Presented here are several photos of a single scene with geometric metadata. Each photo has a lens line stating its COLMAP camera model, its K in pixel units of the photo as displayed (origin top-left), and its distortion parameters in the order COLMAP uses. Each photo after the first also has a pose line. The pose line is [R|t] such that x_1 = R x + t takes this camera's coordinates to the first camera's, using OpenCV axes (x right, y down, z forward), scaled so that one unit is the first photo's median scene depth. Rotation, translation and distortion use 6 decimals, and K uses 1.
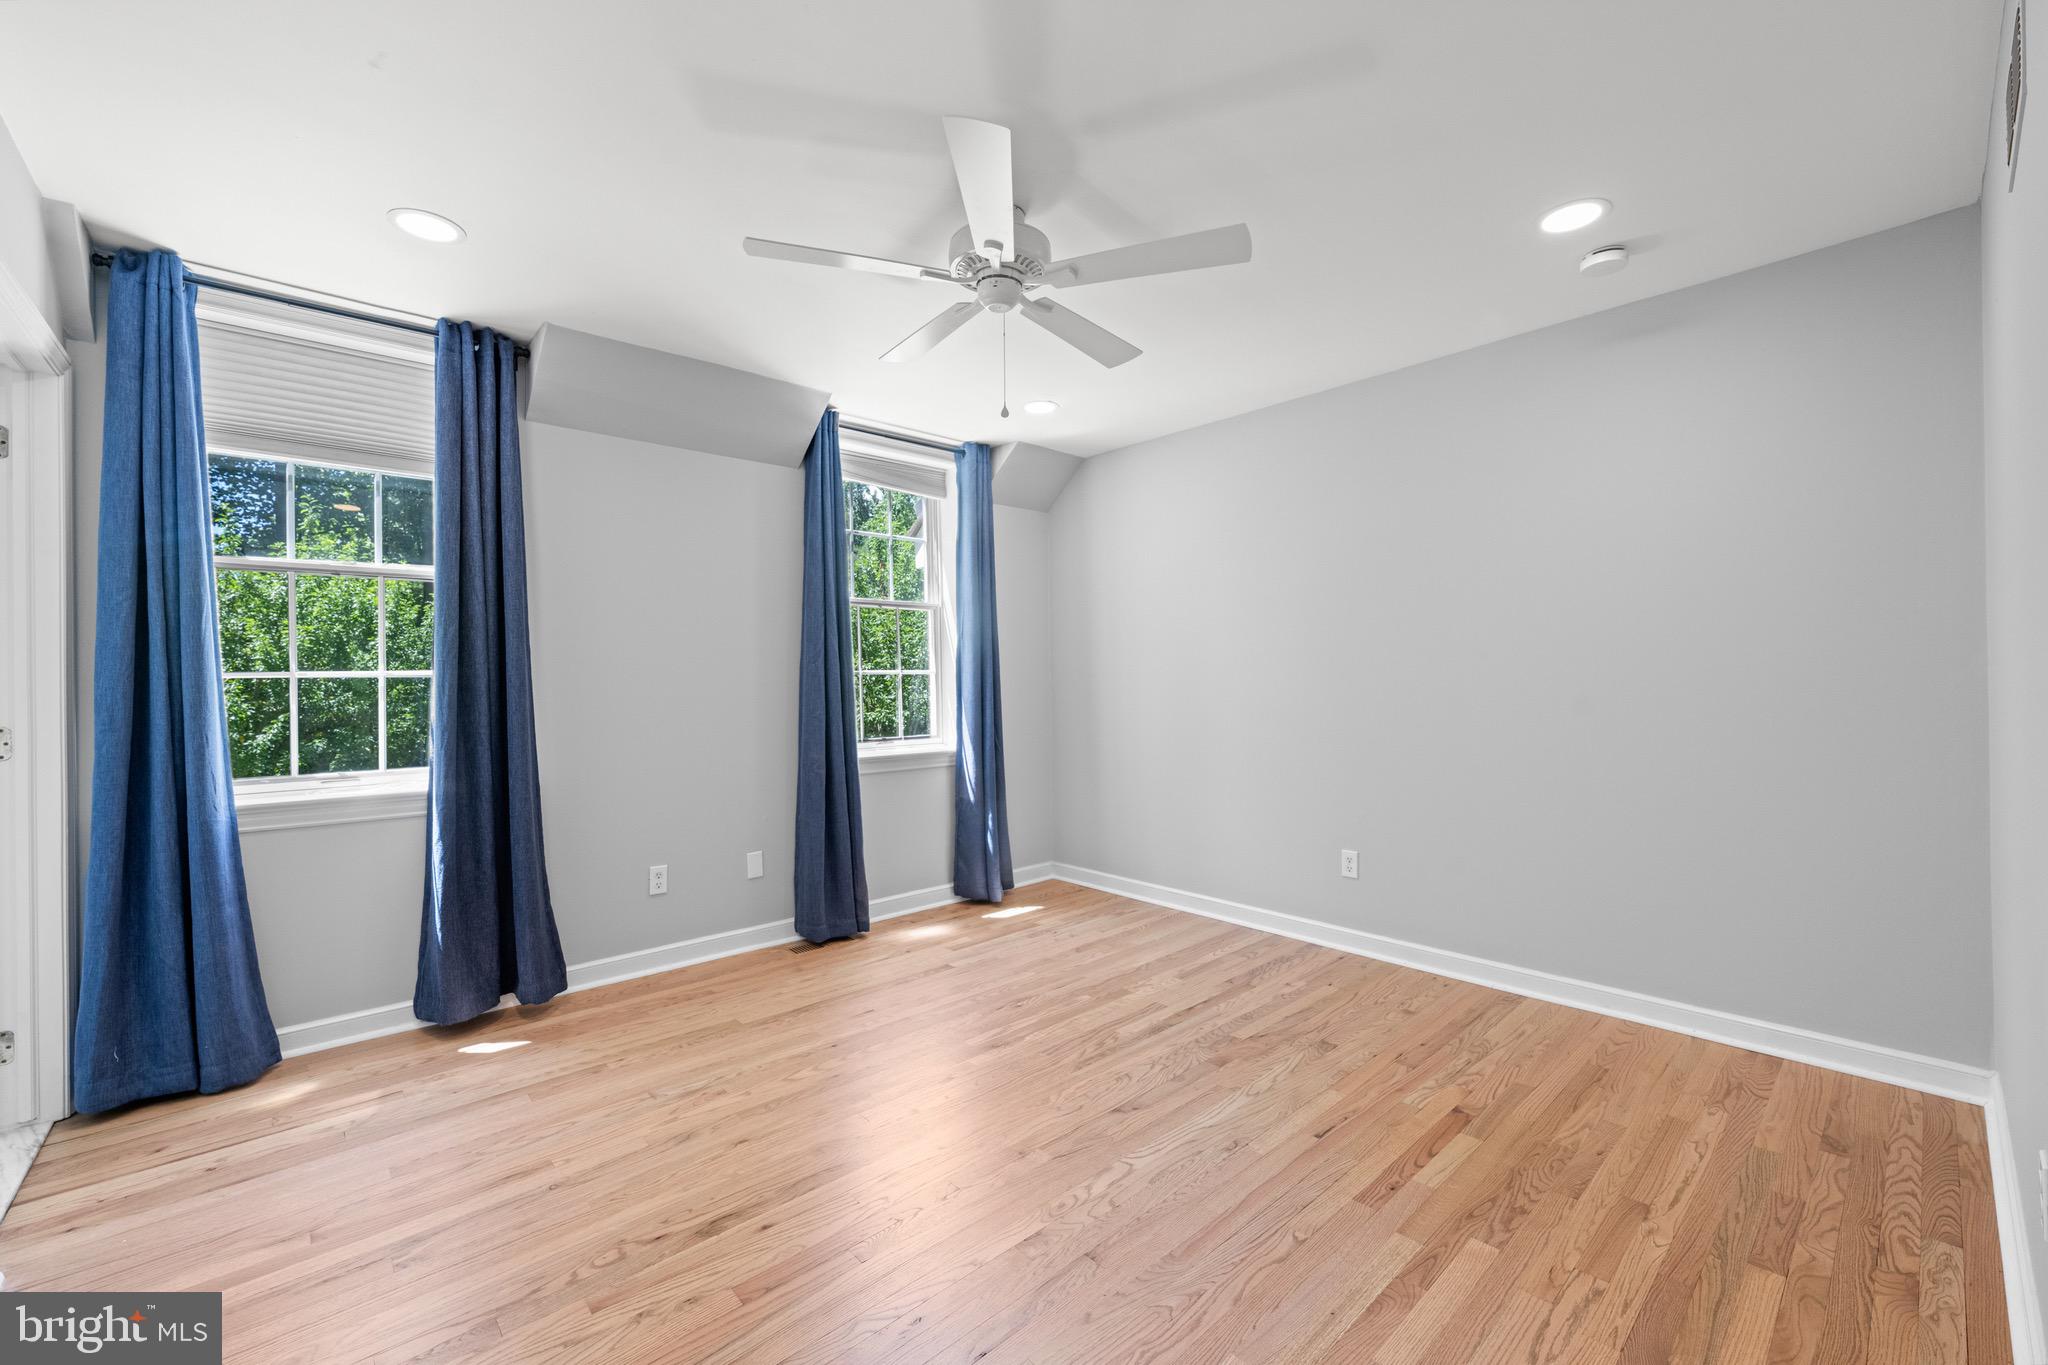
lens RADIAL K [[815.2, 0, 1032.0], [0, 815.2, 682.5], [0, 0, 1]] dist [0.001015, -0.000596]
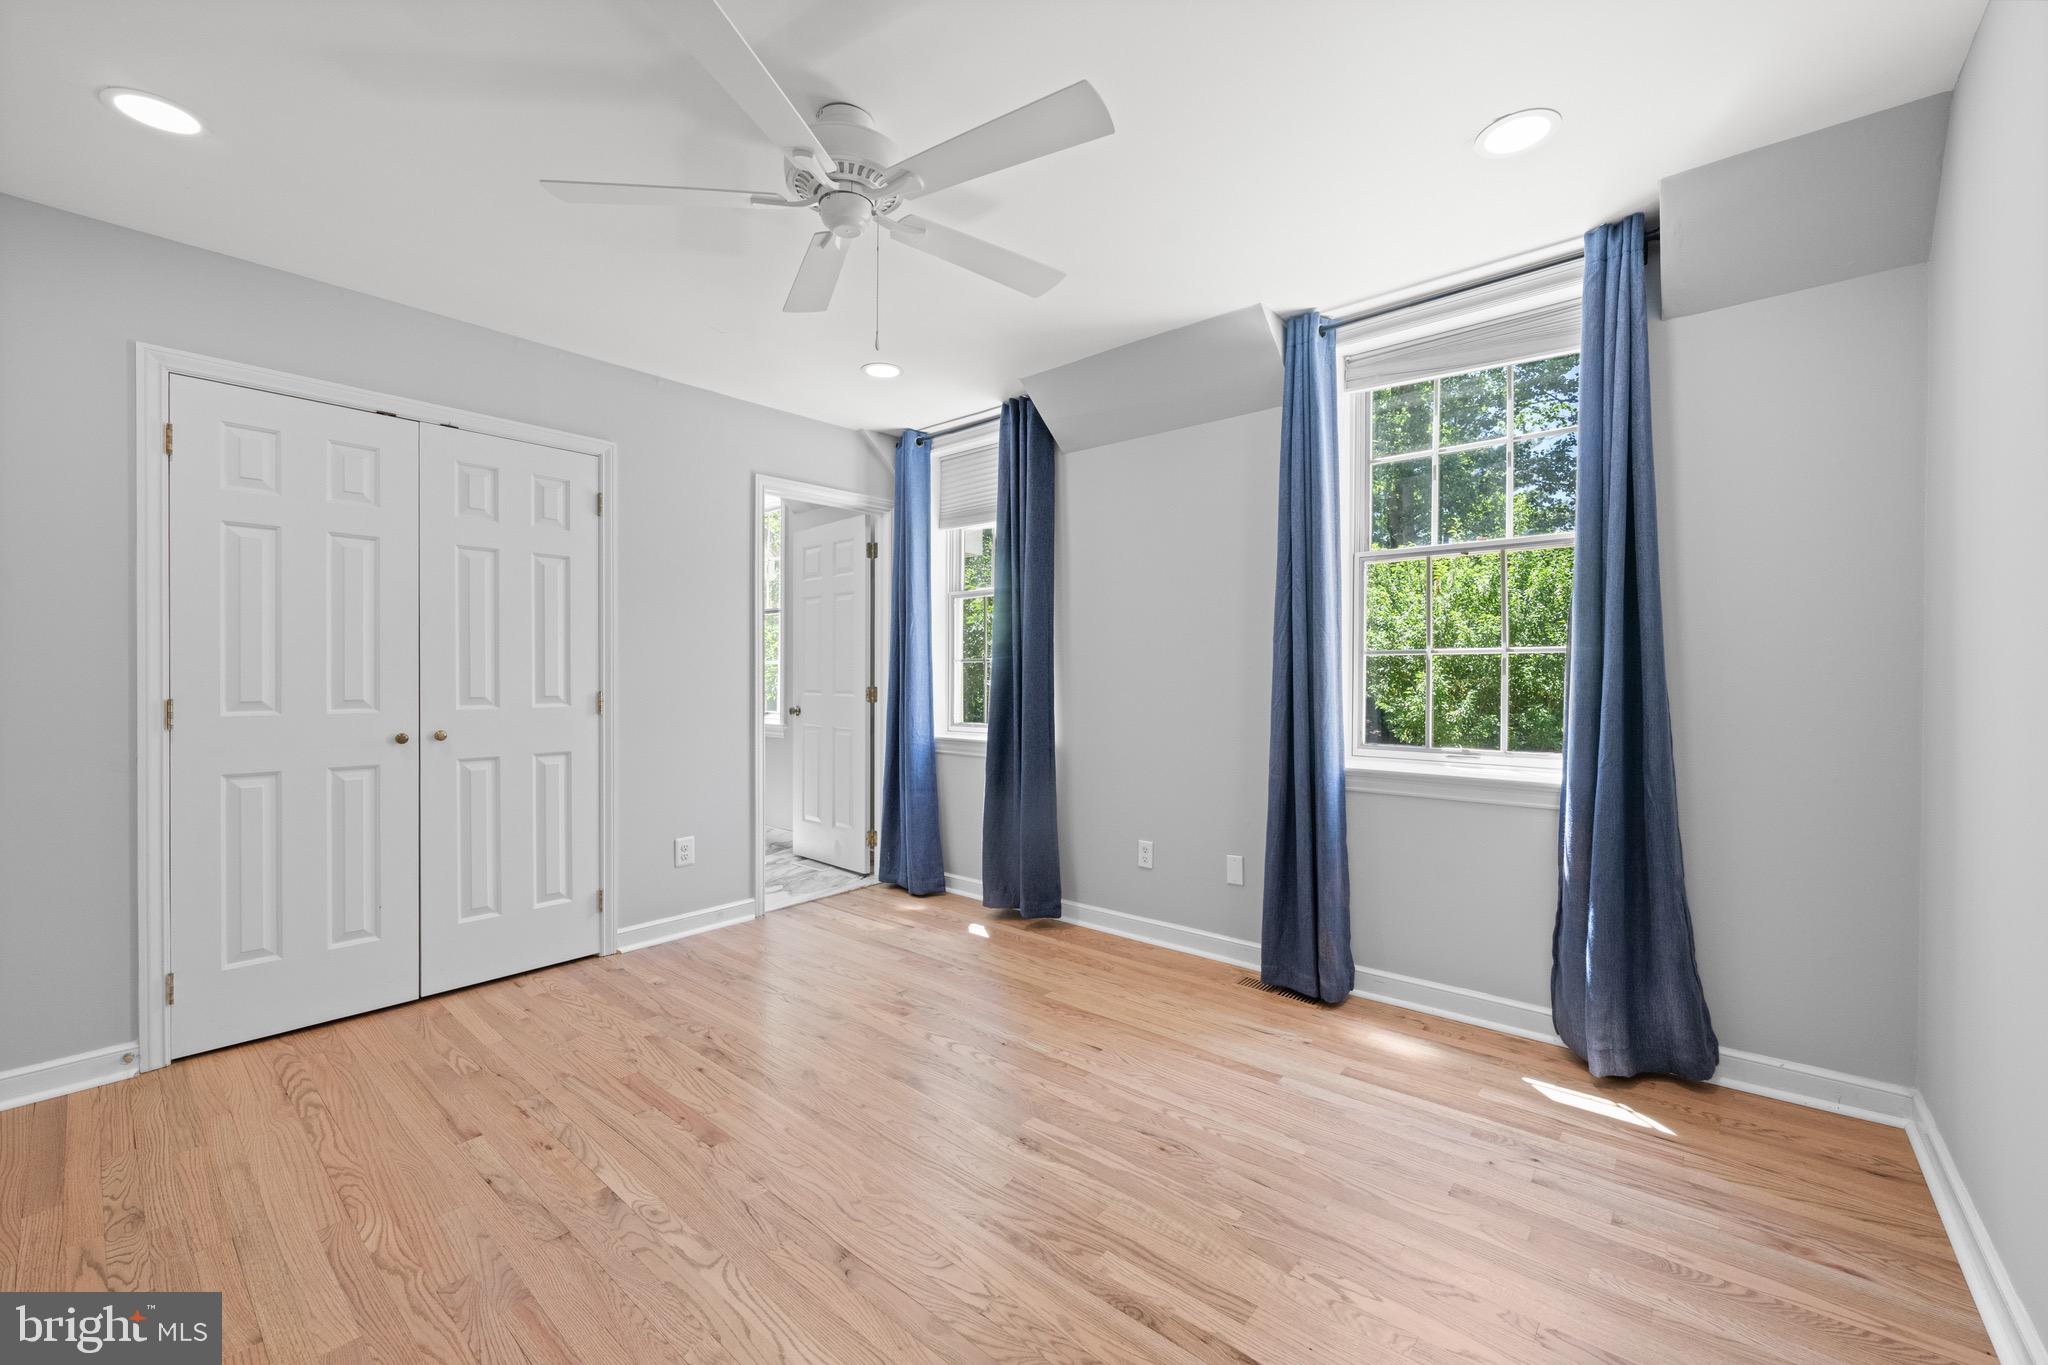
lens RADIAL K [[815.2, 0, 1020.2], [0, 815.2, 674.3], [0, 0, 1]] dist [0.001015, -0.000596]
pose [[0.126448, 0.008586, -0.991936, 0.582689], [-0.004639, 0.999957, 0.008064, 0.004355], [0.991962, 0.003582, 0.126482, 0.742400]]
